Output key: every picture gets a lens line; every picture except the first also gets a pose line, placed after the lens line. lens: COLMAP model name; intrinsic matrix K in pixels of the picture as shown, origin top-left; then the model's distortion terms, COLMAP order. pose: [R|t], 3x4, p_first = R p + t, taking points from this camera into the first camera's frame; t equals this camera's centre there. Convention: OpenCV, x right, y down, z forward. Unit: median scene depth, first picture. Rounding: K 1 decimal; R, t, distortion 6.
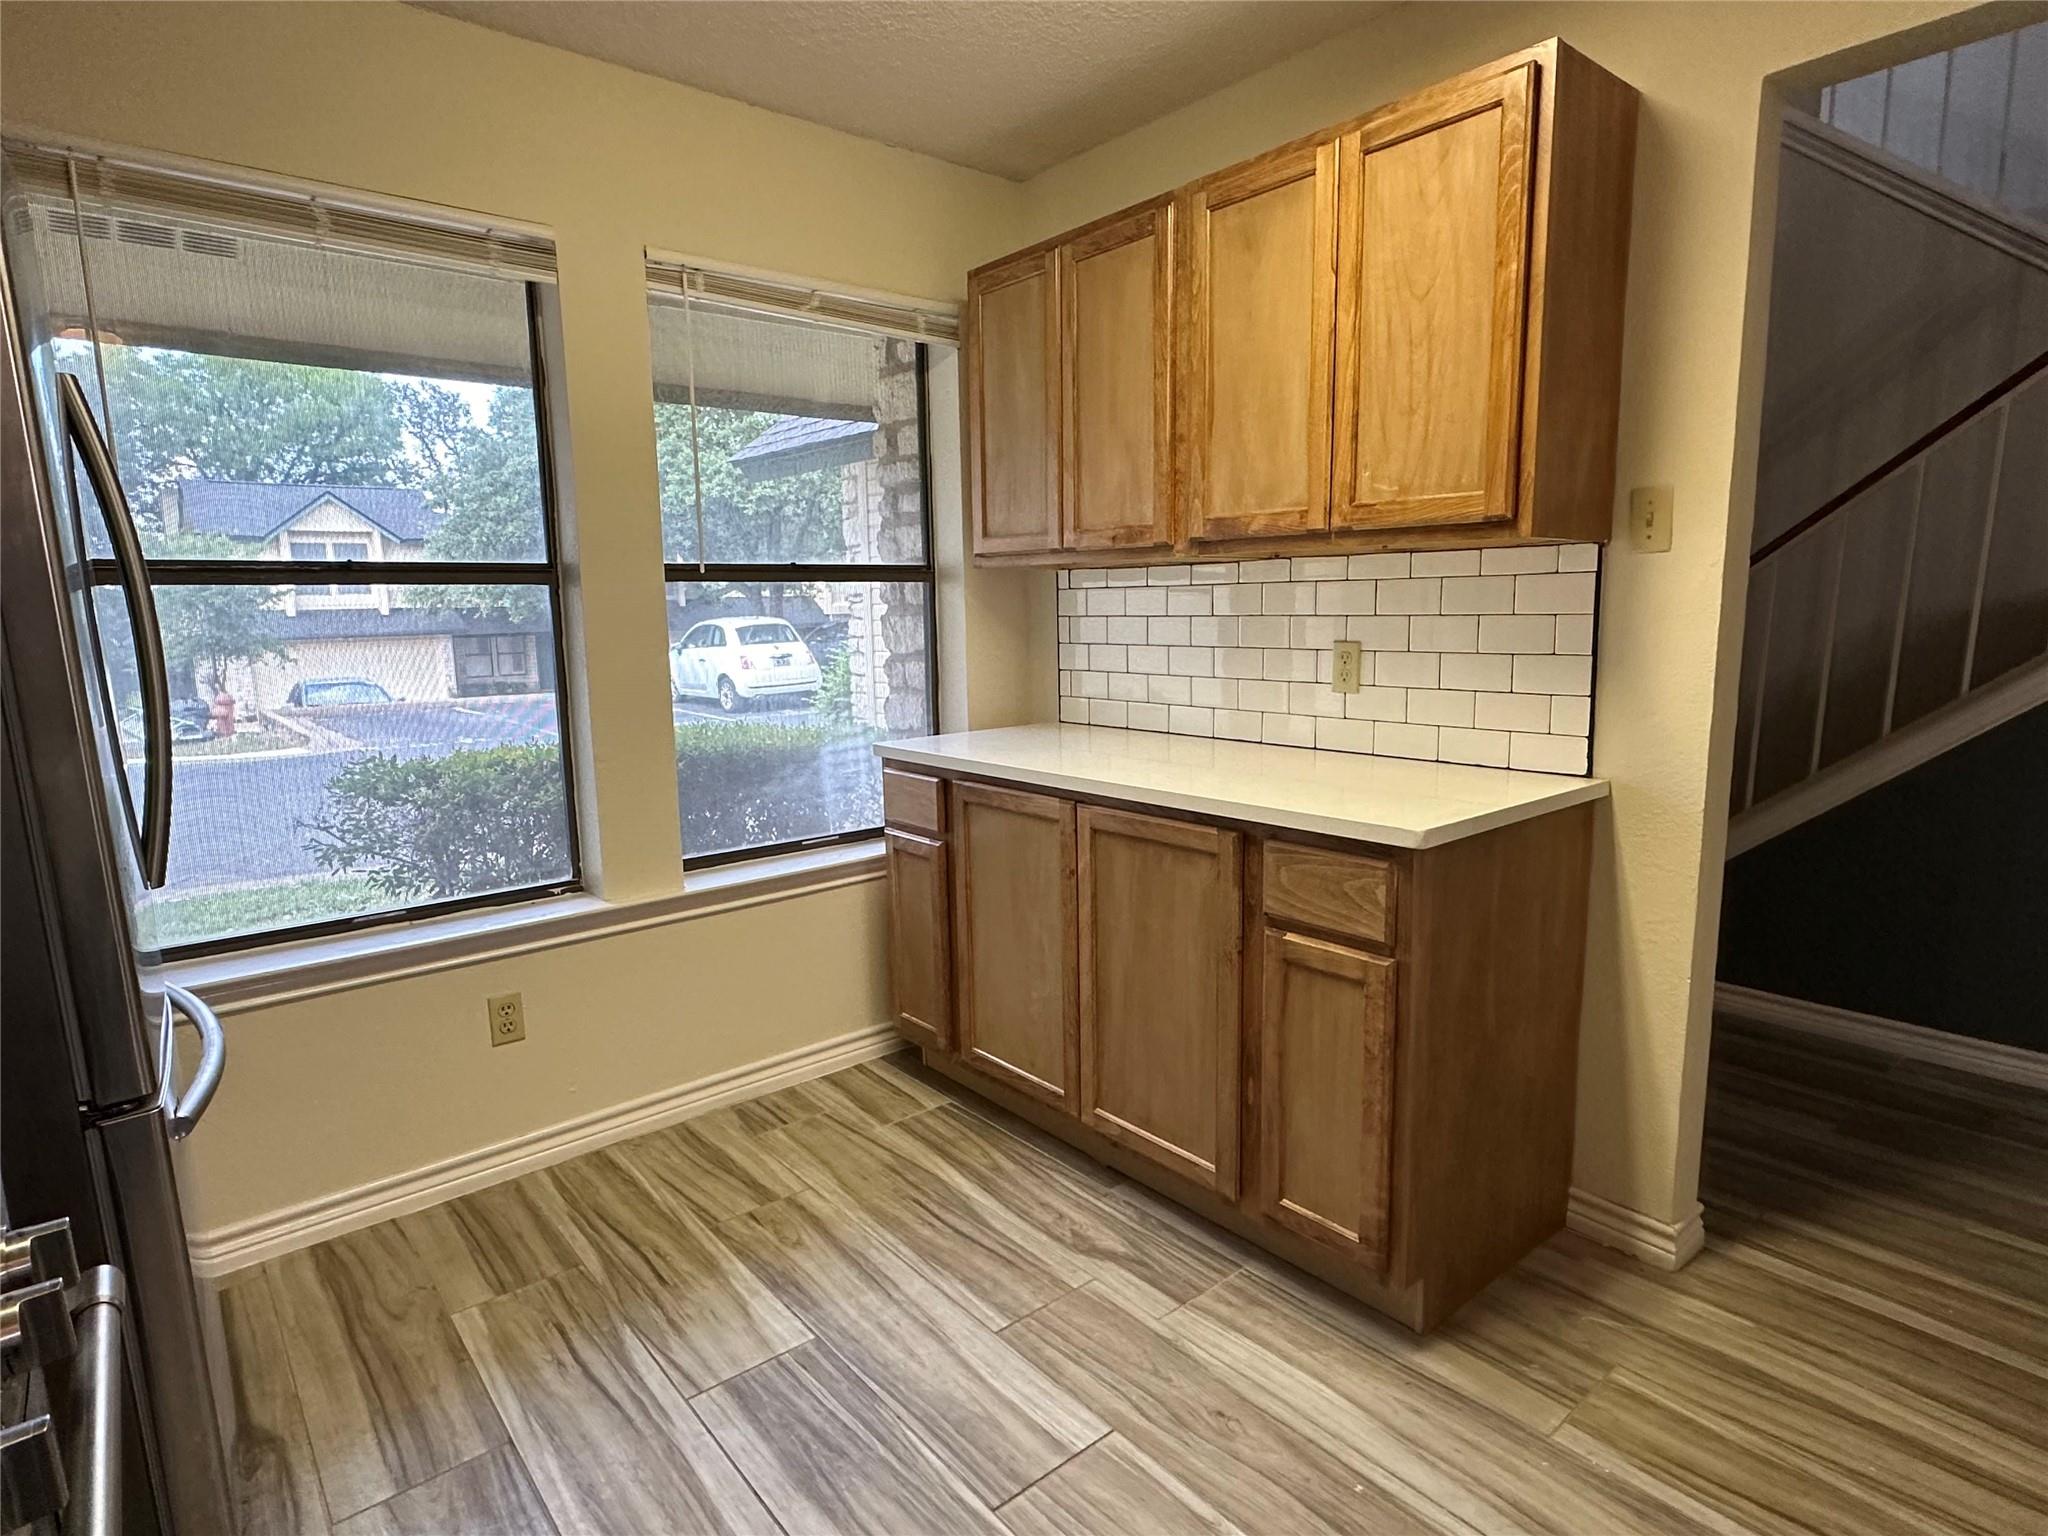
lens RADIAL K [[1102.5, 0, 1009.6], [0, 1102.5, 772.9], [0, 0, 1]] dist [-0.001894, 0.001422]
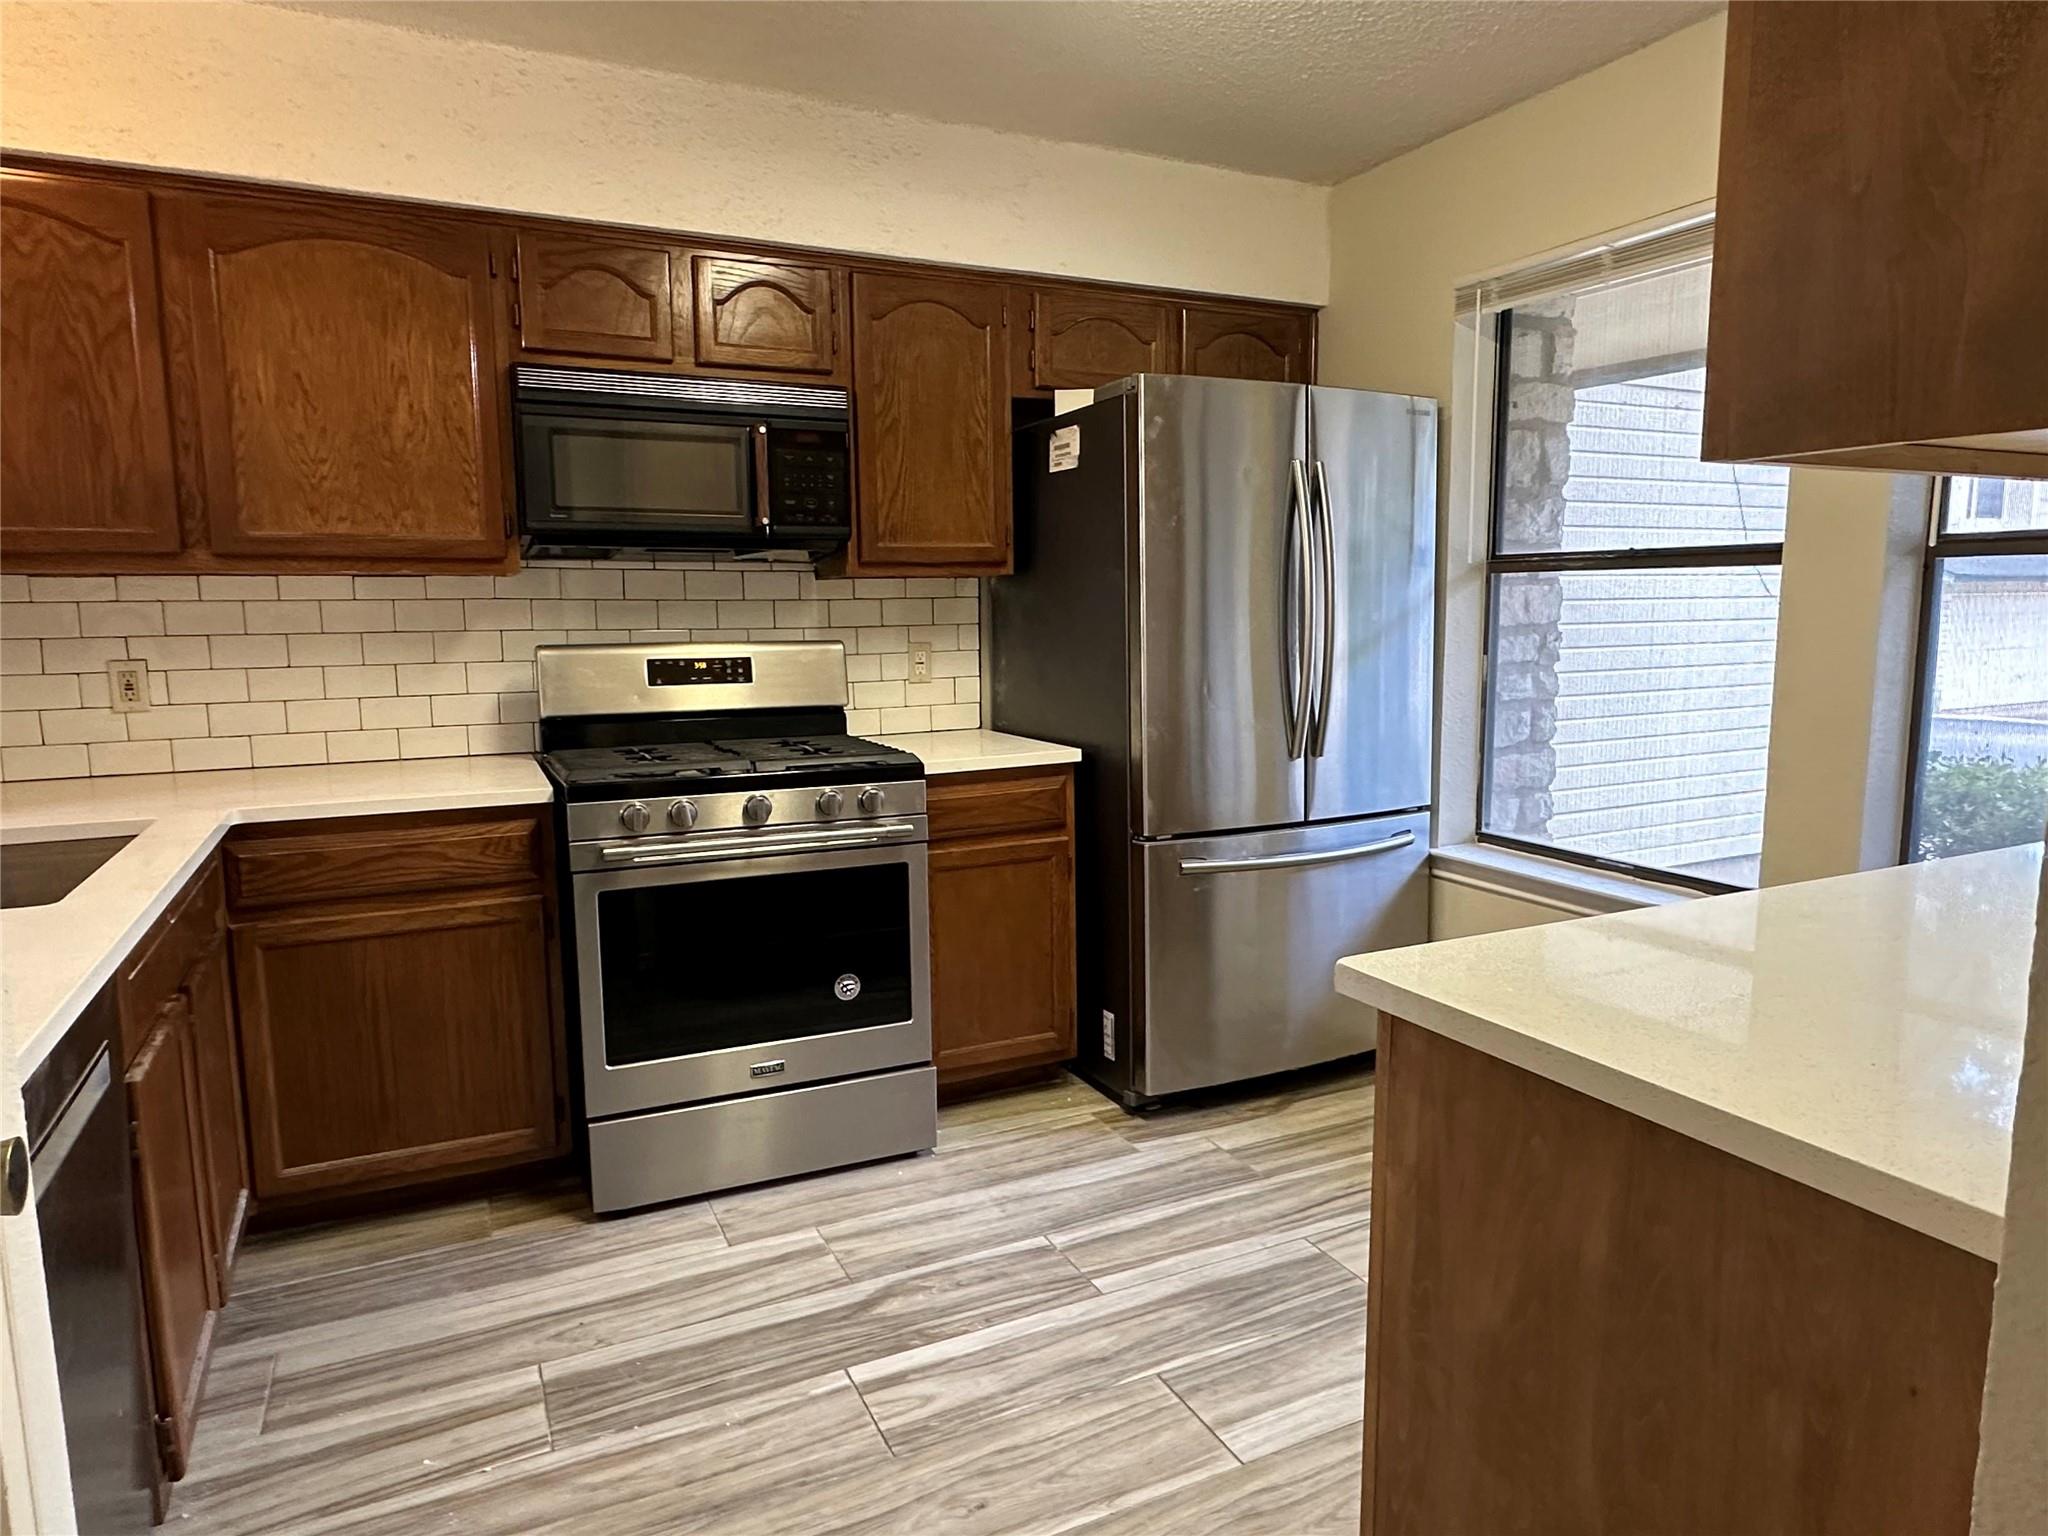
lens RADIAL K [[1231.7, 0, 1012.8], [0, 1231.7, 771.5], [0, 0, 1]] dist [-0.003802, 0.002491]
pose [[-0.238015, 0.156583, -0.958557, 0.632397], [-0.133408, 0.972295, 0.191953, -0.098805], [0.962056, 0.173566, -0.210531, 0.547131]]
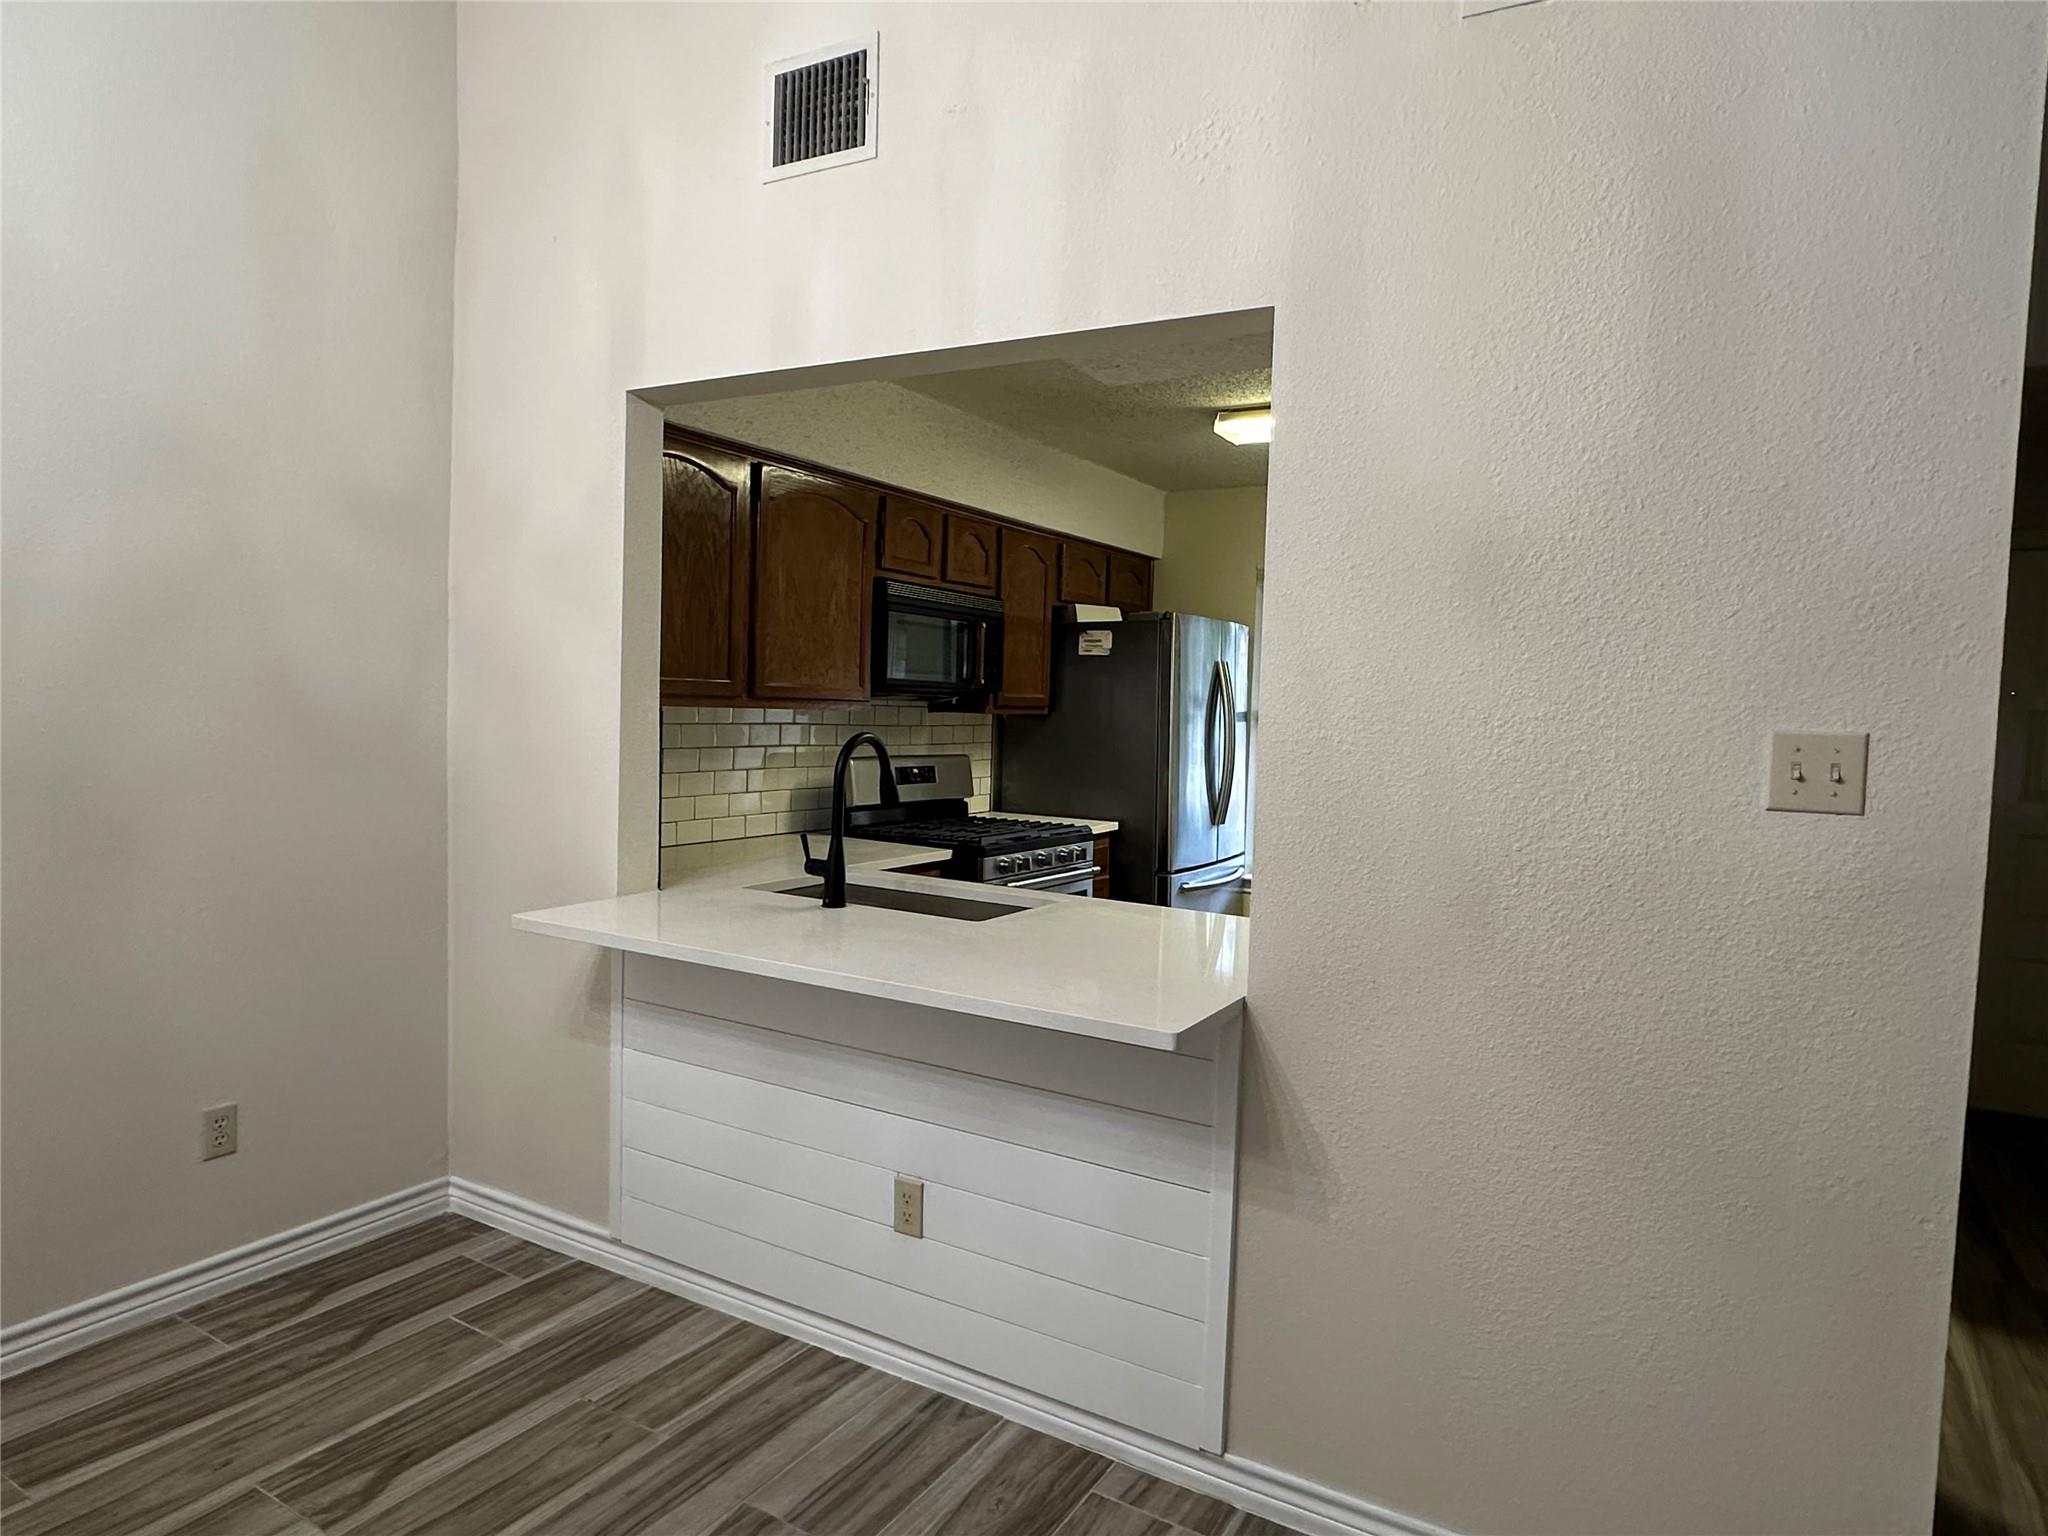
lens RADIAL K [[1231.7, 0, 1016.6], [0, 1231.7, 769.9], [0, 0, 1]] dist [-0.003802, 0.002491]
pose [[0.334088, 0.086989, -0.938519, 1.206568], [-0.184007, 0.982592, 0.025573, -0.014765], [0.924406, 0.164150, 0.344279, -0.376280]]
